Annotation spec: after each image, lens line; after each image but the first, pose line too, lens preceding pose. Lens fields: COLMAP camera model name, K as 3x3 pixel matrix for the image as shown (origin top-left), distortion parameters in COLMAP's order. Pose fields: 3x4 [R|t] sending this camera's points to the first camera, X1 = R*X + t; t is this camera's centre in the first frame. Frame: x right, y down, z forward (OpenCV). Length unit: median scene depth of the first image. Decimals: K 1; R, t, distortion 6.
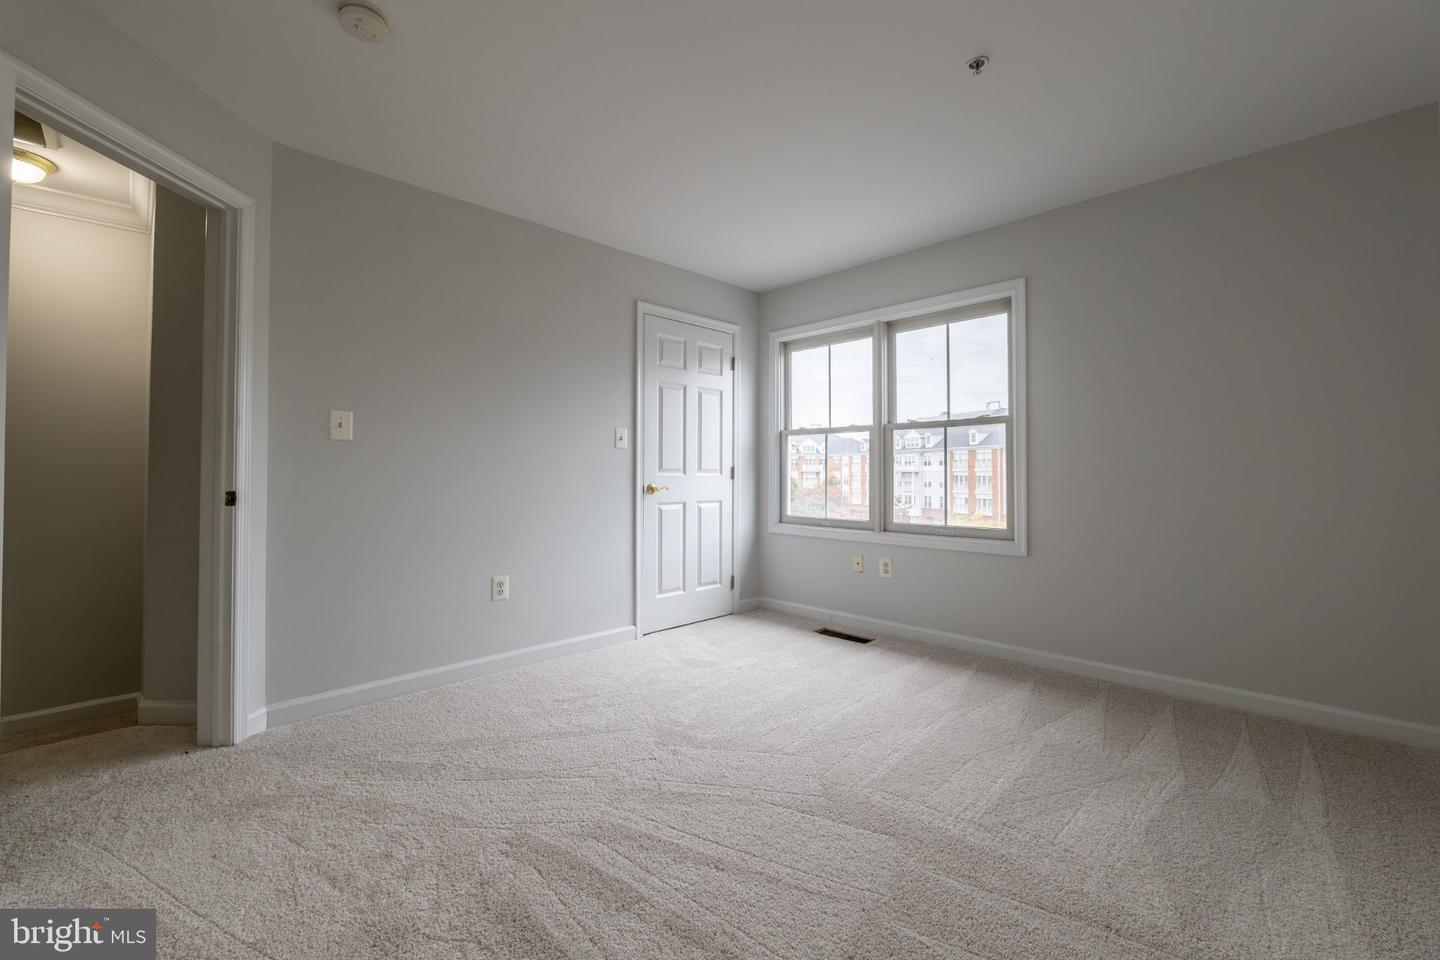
lens RADIAL K [[587.5, 0, 710.5], [0, 587.5, 467.1], [0, 0, 1]] dist [-0.013603, 0.000763]
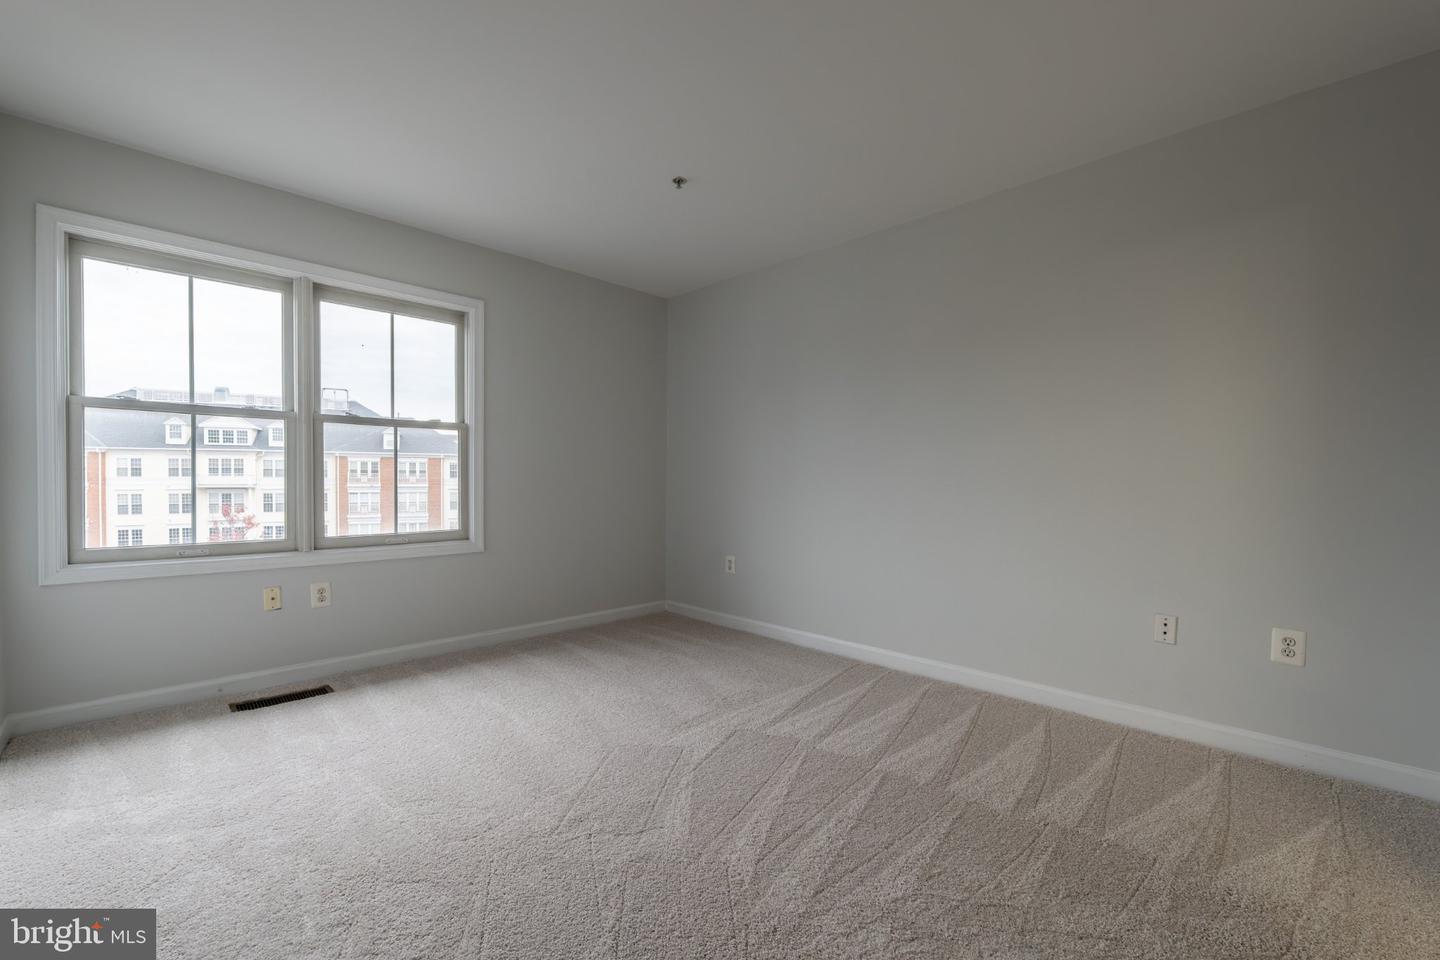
lens RADIAL K [[553.6, 0, 733.0], [0, 553.6, 495.4], [0, 0, 1]] dist [-0.009459, 0.000143]
pose [[0.020971, -0.031070, 0.999297, -0.436498], [-0.019573, 0.999313, 0.031481, 0.001882], [-0.999588, -0.020219, 0.020349, 0.425976]]
